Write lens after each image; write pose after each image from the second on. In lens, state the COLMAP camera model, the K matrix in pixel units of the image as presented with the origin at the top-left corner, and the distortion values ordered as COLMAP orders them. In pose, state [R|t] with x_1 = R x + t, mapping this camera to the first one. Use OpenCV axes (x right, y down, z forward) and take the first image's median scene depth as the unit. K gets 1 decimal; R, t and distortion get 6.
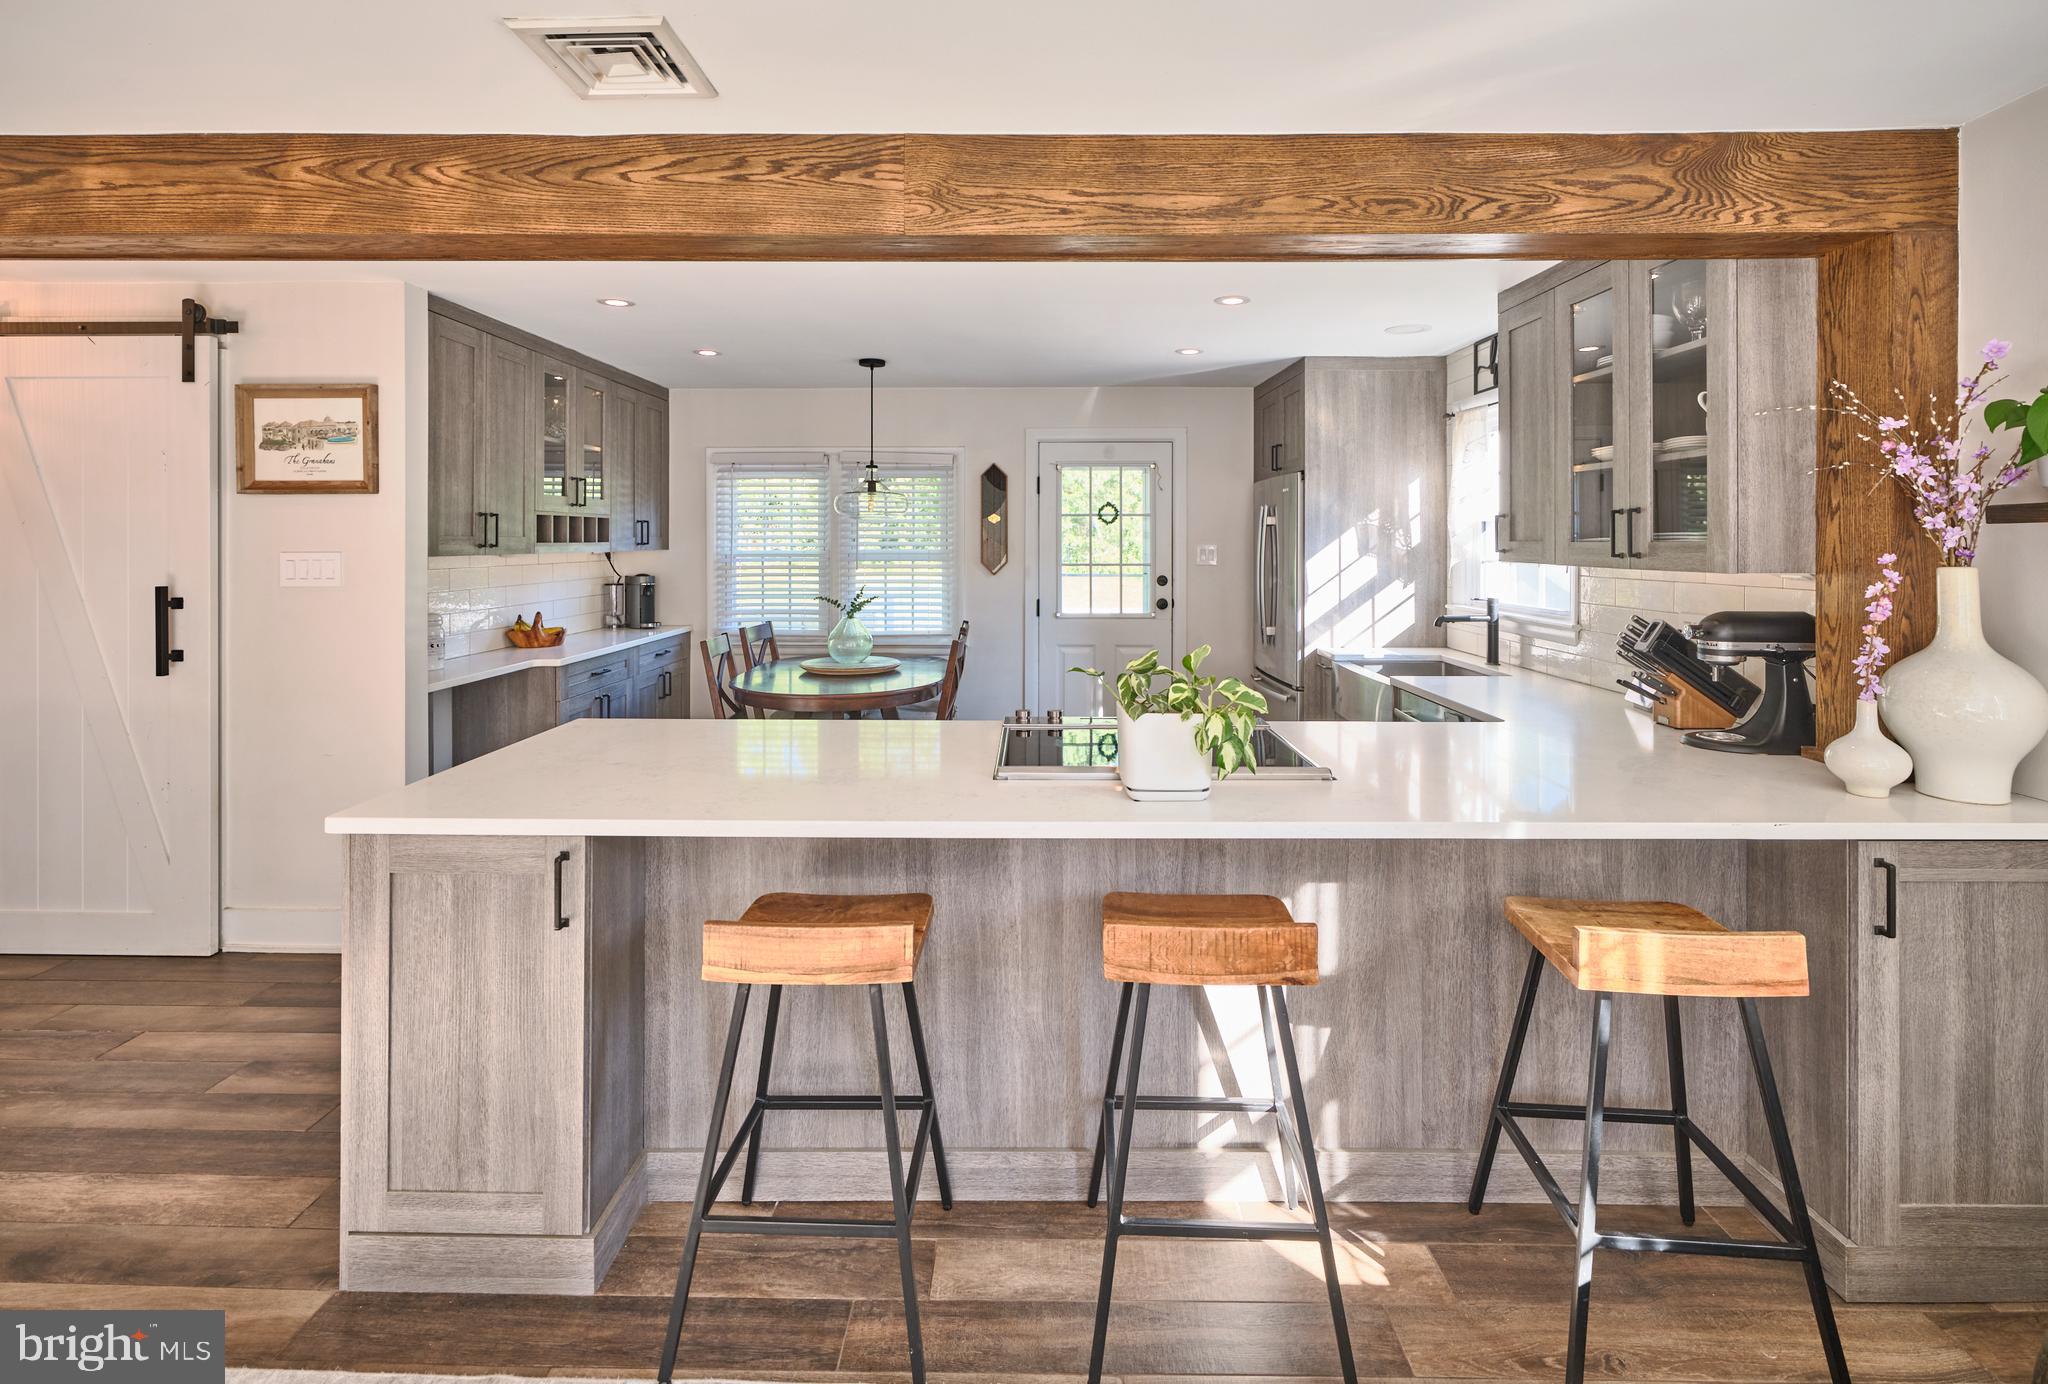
lens RADIAL K [[942.7, 0, 1023.4], [0, 942.7, 539.7], [0, 0, 1]] dist [-0.000938, -0.000125]
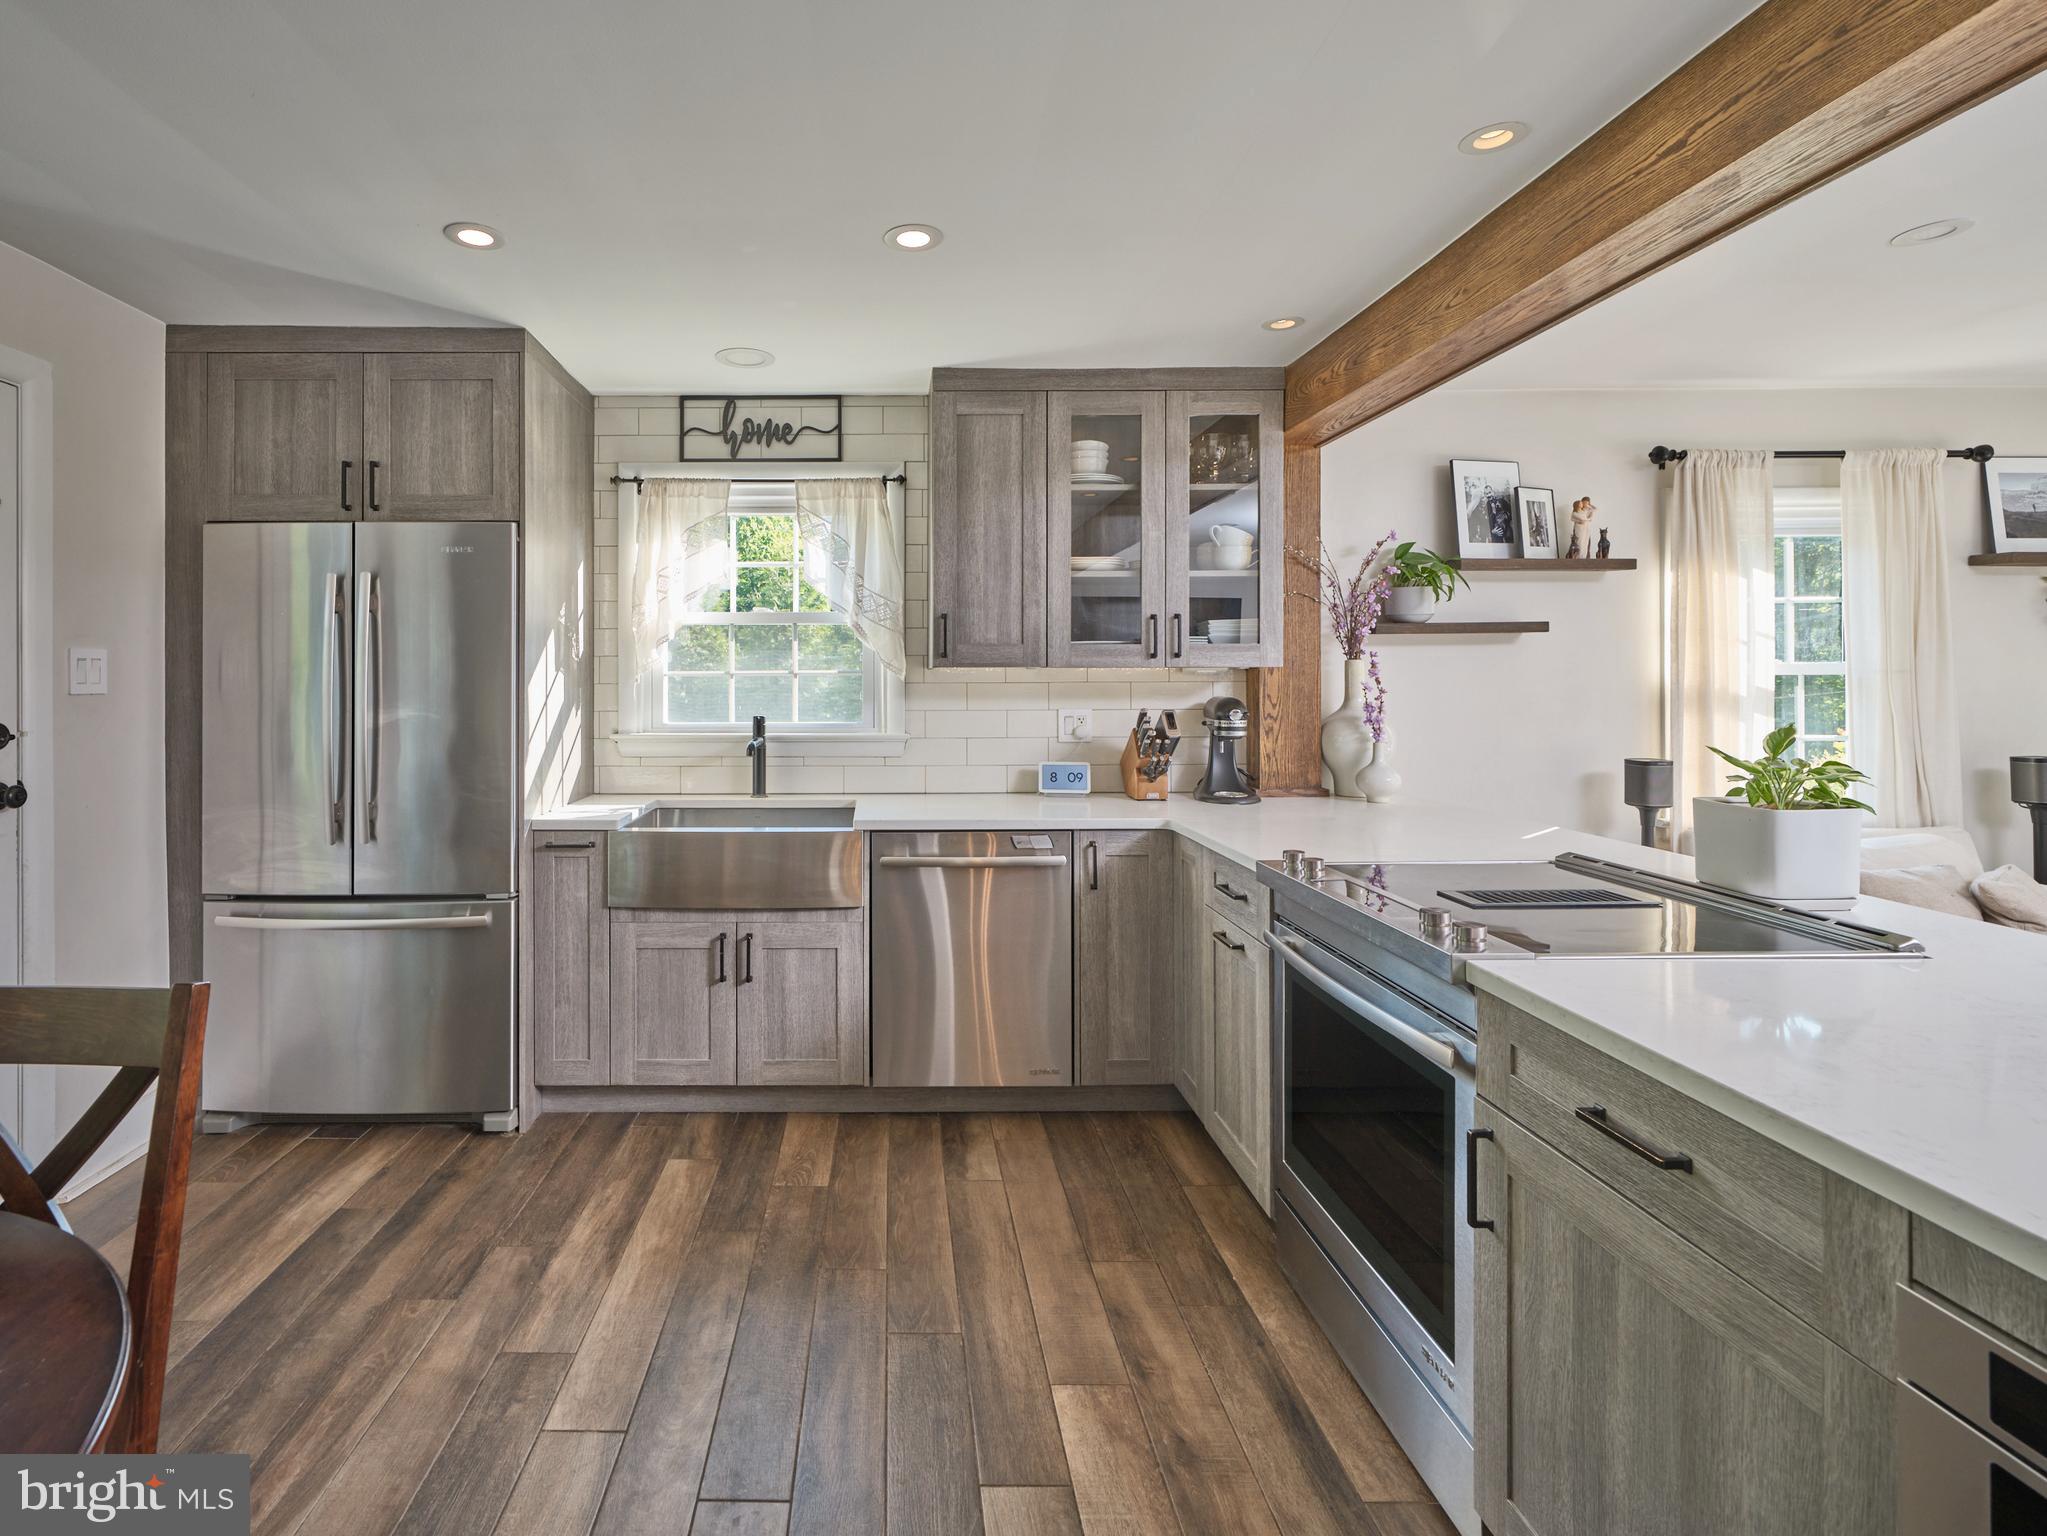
lens RADIAL K [[1011.0, 0, 897.2], [0, 1011.0, 671.8], [0, 0, 1]] dist [0.001312, -0.000109]
pose [[-0.008233, 0.006467, 0.999945, -0.733286], [0.002771, 0.999975, -0.006444, 0.054540], [-0.999962, 0.002717, -0.008251, 1.664683]]
